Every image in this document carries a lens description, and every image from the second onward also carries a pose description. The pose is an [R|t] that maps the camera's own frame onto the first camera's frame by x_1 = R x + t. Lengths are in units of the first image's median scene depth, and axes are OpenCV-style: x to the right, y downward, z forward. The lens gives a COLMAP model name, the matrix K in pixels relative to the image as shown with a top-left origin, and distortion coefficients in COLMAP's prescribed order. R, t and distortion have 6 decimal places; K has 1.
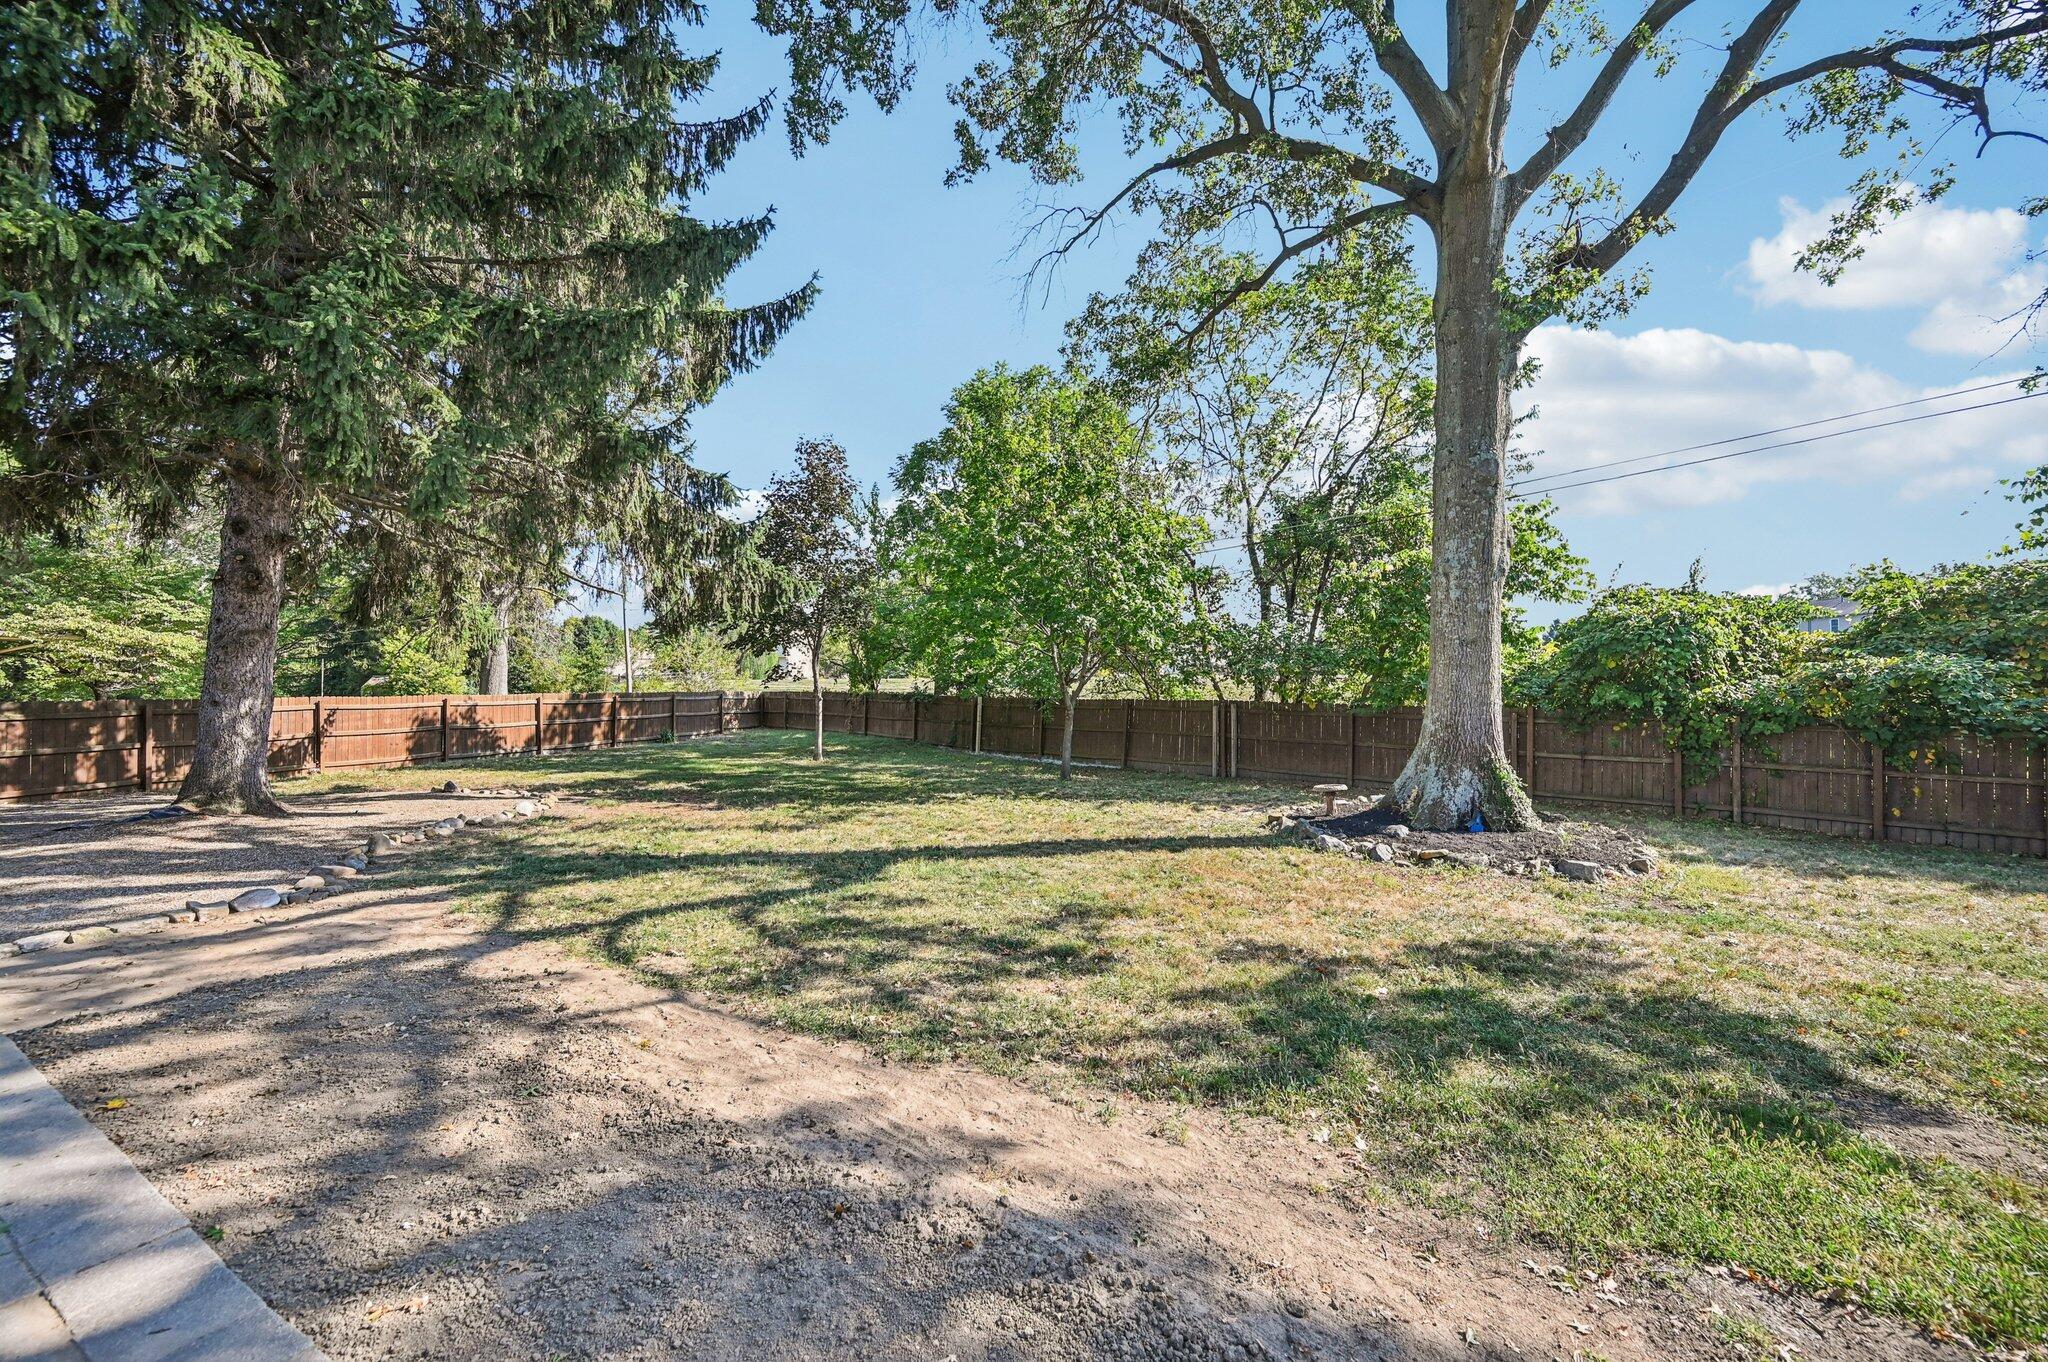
lens RADIAL K [[806.6, 0, 1026.2], [0, 806.6, 677.5], [0, 0, 1]] dist [-0.001423, 0.000437]
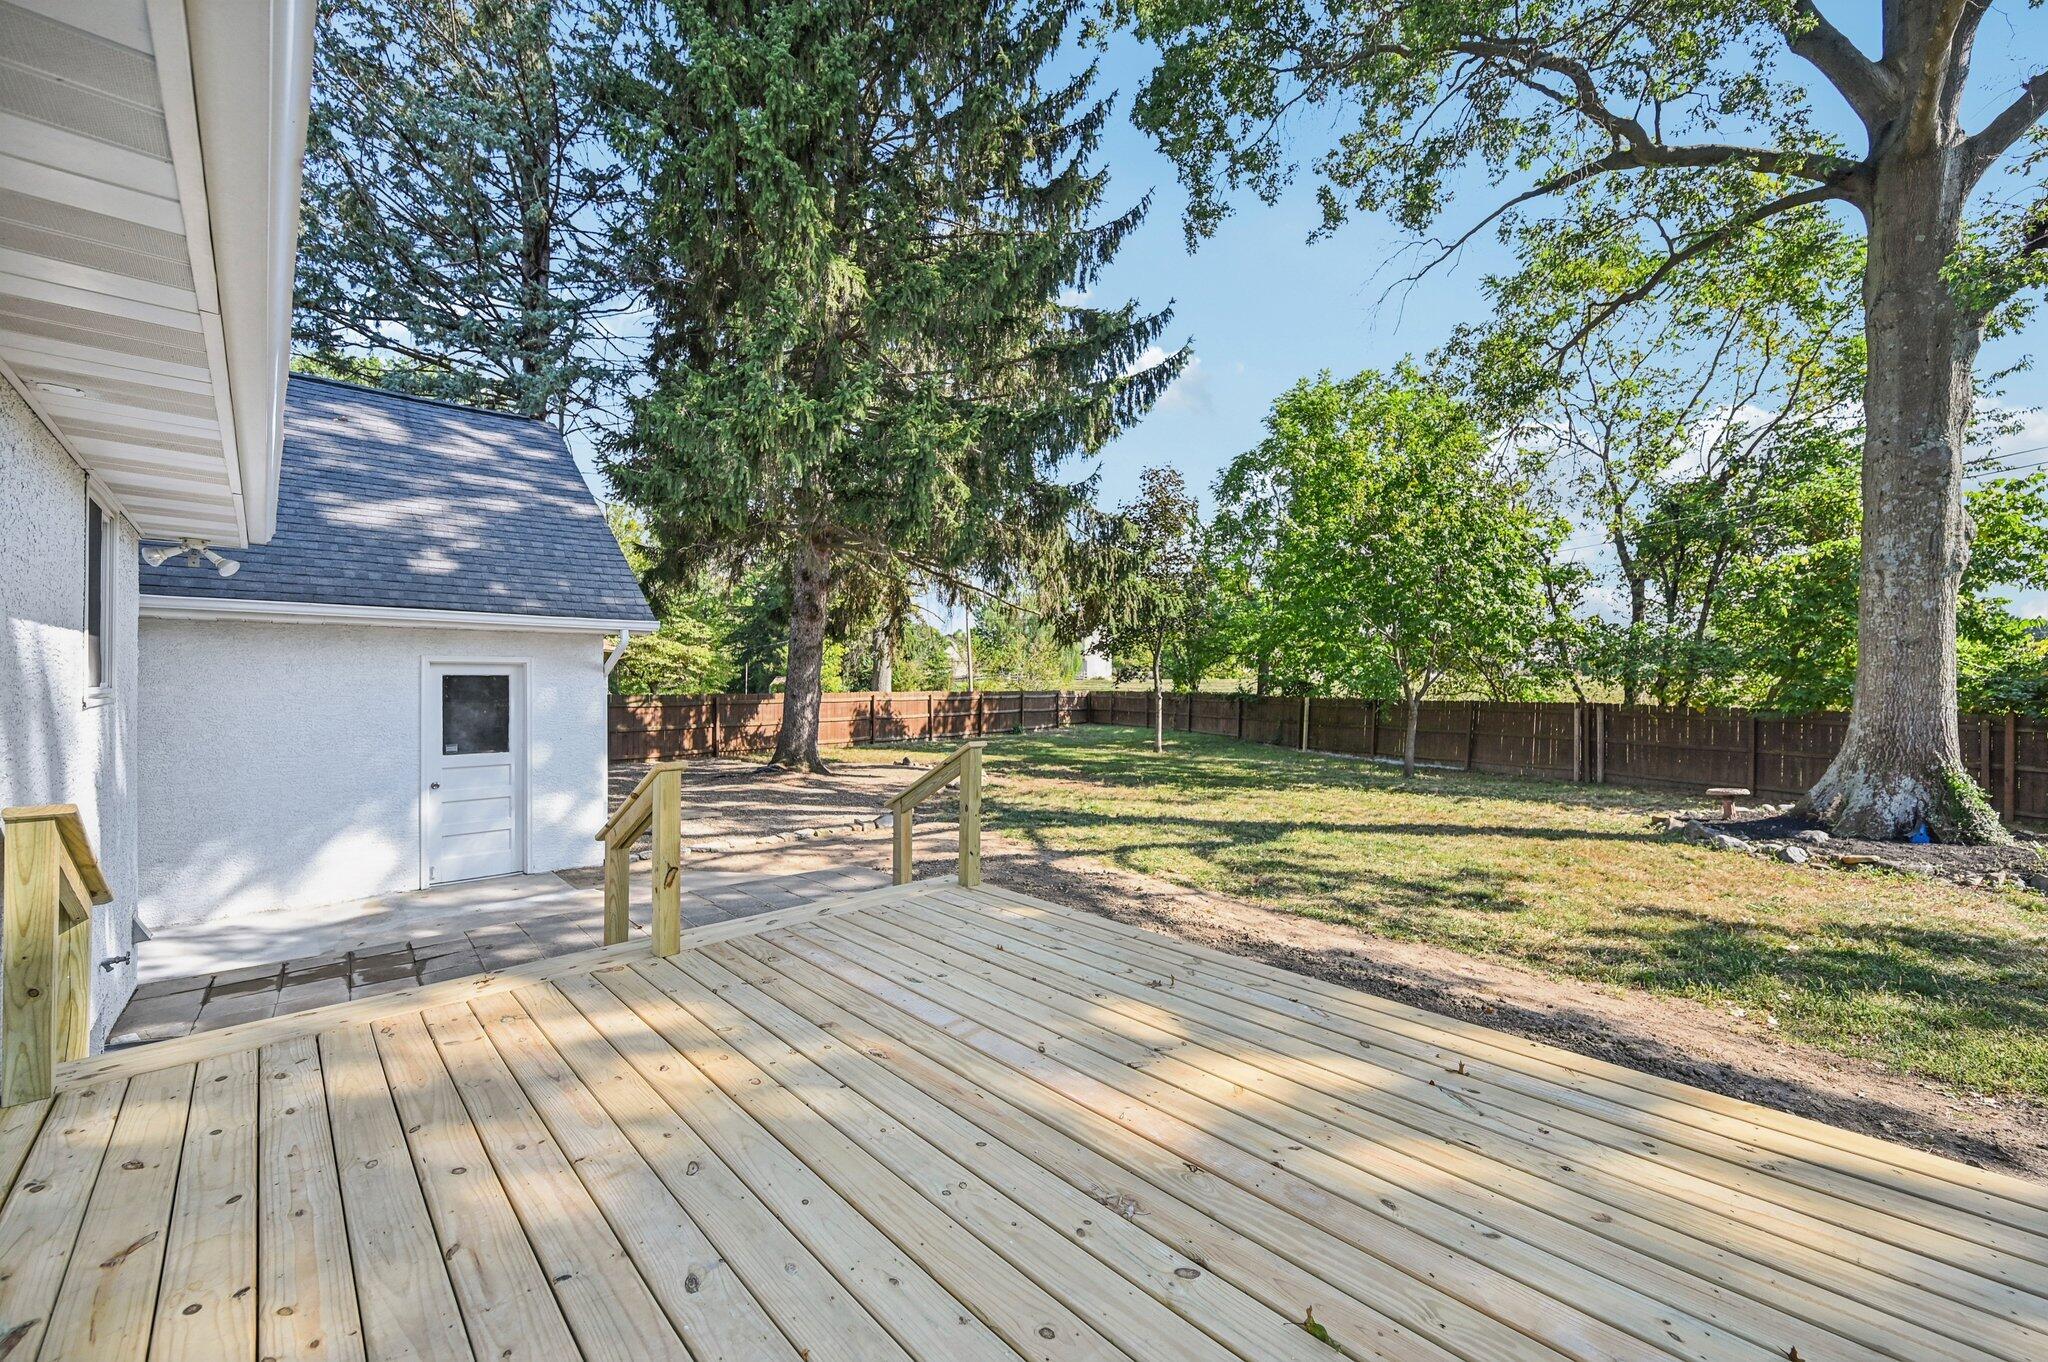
lens RADIAL K [[806.6, 0, 1026.0], [0, 806.6, 677.4], [0, 0, 1]] dist [-0.001423, 0.000437]
pose [[0.940437, 0.000538, -0.339968, -0.102809], [-0.000666, 1.000000, -0.000262, -0.002379], [0.339968, 0.000473, 0.940437, -0.235879]]
